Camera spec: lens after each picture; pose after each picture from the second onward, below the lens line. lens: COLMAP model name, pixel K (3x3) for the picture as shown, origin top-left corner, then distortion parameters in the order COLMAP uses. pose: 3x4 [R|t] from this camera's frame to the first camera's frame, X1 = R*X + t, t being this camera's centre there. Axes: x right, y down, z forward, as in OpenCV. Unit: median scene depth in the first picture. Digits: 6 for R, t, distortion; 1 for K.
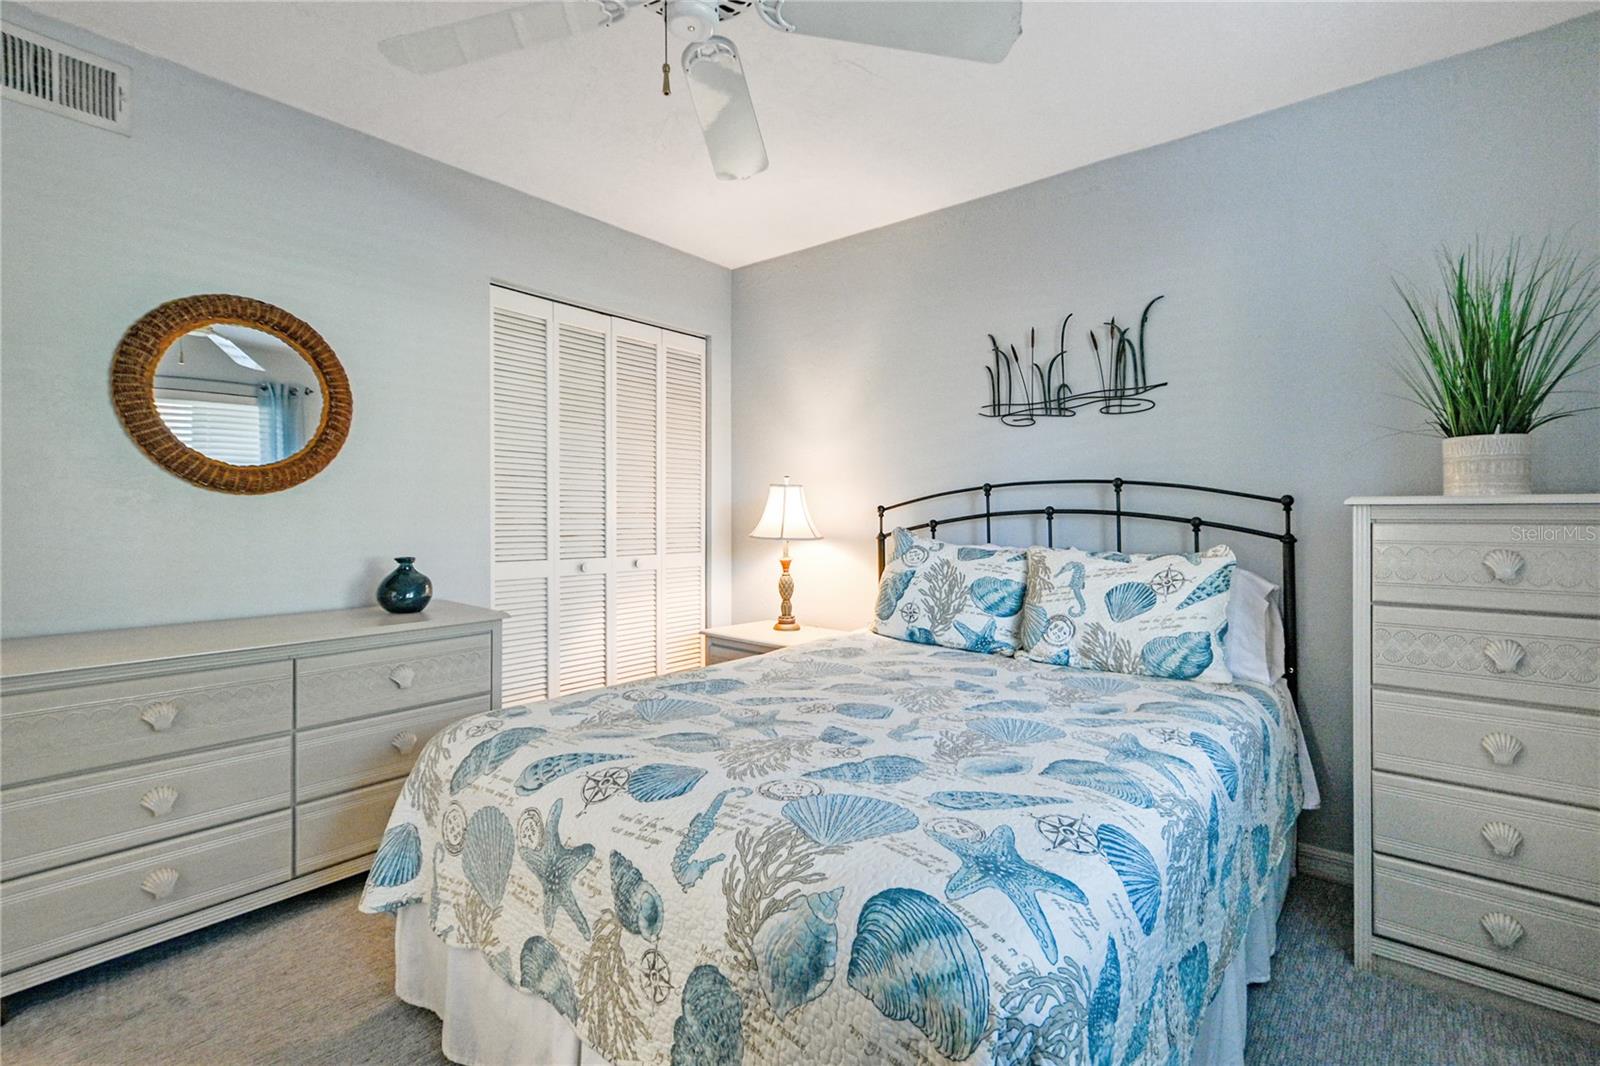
lens RADIAL K [[744.0, 0, 801.0], [0, 744.0, 527.4], [0, 0, 1]] dist [-0.000465, 0.001550]
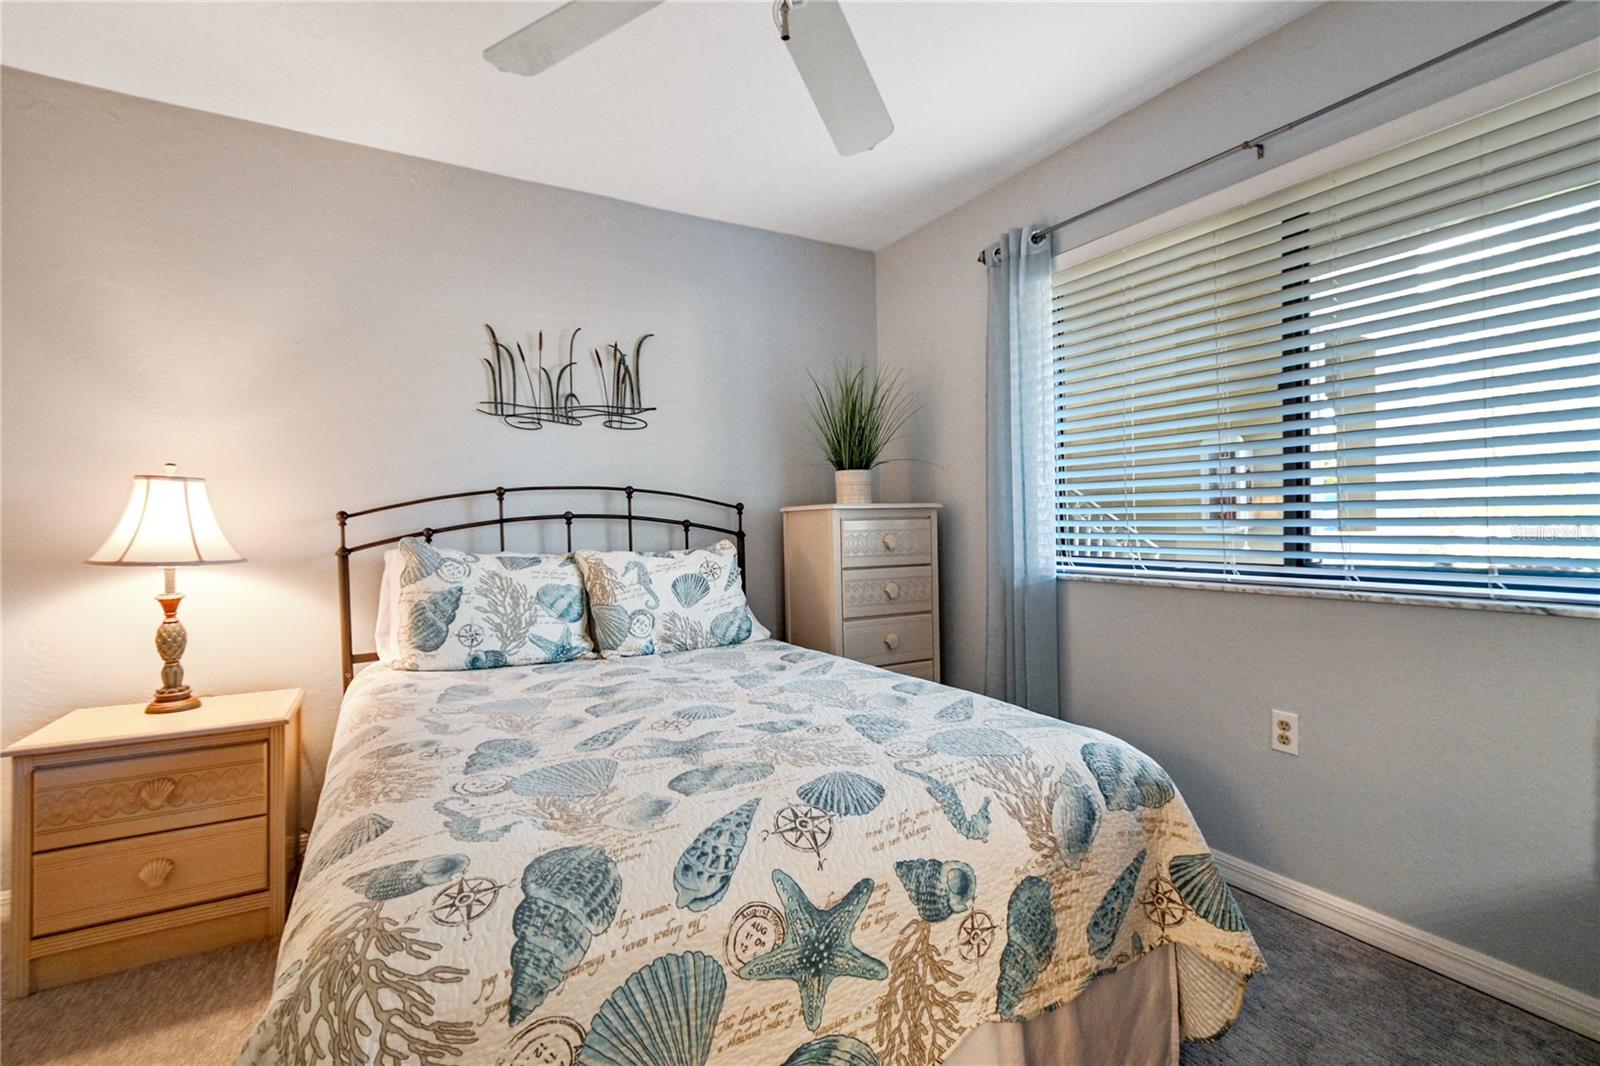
lens RADIAL K [[744.0, 0, 800.3], [0, 744.0, 542.1], [0, 0, 1]] dist [-0.000465, 0.001550]
pose [[0.335263, -0.030737, 0.941623, -0.586117], [0.033068, 0.999236, 0.020843, 0.002729], [-0.941544, 0.024149, 0.336023, 0.397408]]
